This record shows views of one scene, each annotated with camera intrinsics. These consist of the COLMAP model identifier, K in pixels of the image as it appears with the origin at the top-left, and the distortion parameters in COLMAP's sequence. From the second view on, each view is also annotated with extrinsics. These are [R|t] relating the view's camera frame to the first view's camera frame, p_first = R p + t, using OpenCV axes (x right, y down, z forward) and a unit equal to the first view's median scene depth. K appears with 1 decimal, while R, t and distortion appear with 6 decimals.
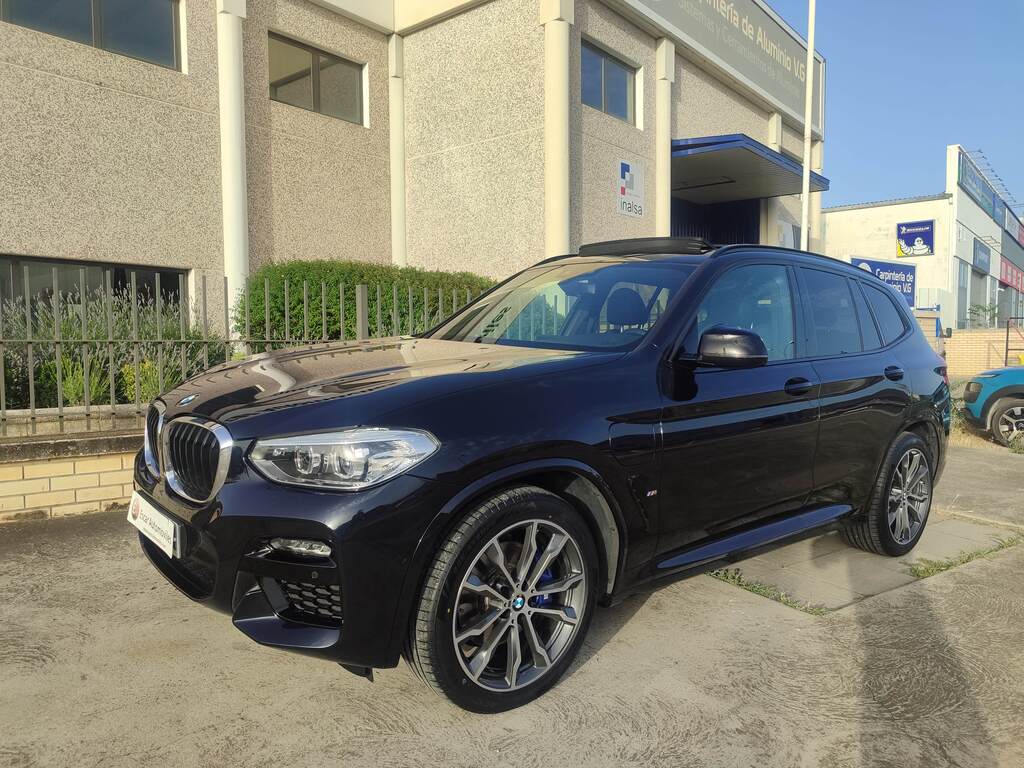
lens RADIAL K [[733.2, 0, 515.5], [0, 733.2, 382.0], [0, 0, 1]] dist [0.005317, -0.000921]
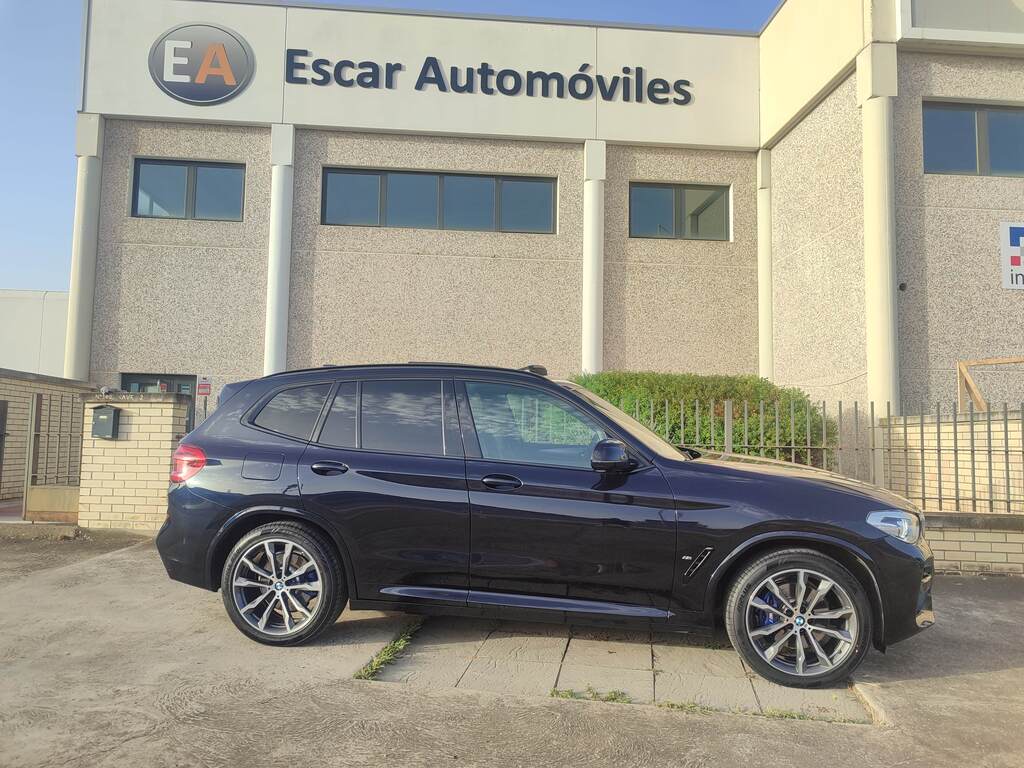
lens RADIAL K [[728.4, 0, 512.0], [0, 728.4, 384.0], [0, 0, 1]] dist [0.013399, 0.000062]
pose [[0.695283, -0.041669, -0.717527, 0.347433], [-0.055192, 0.992275, -0.111106, -0.008277], [0.716613, 0.116852, 0.687612, 0.076160]]
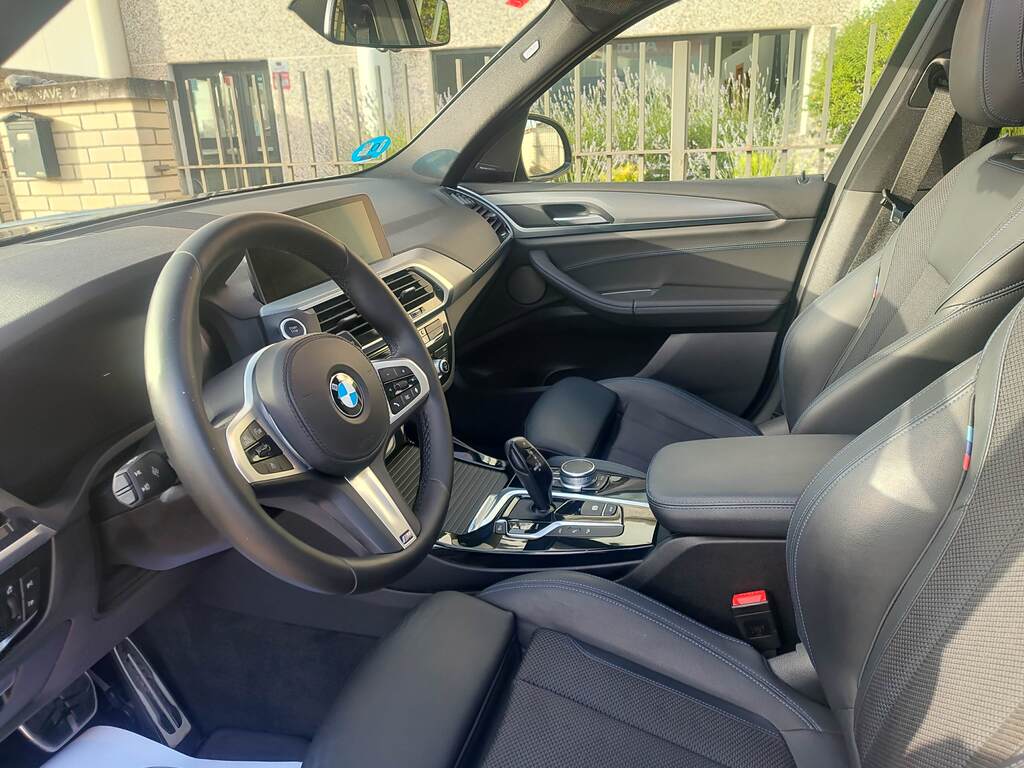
lens RADIAL K [[731.1, 0, 514.5], [0, 731.1, 384.5], [0, 0, 1]] dist [0.009802, -0.002407]
pose [[0.545140, 0.254041, -0.798928, 0.093990], [-0.001984, 0.953370, 0.301796, -0.022919], [0.838342, -0.162936, 0.520225, 0.239621]]
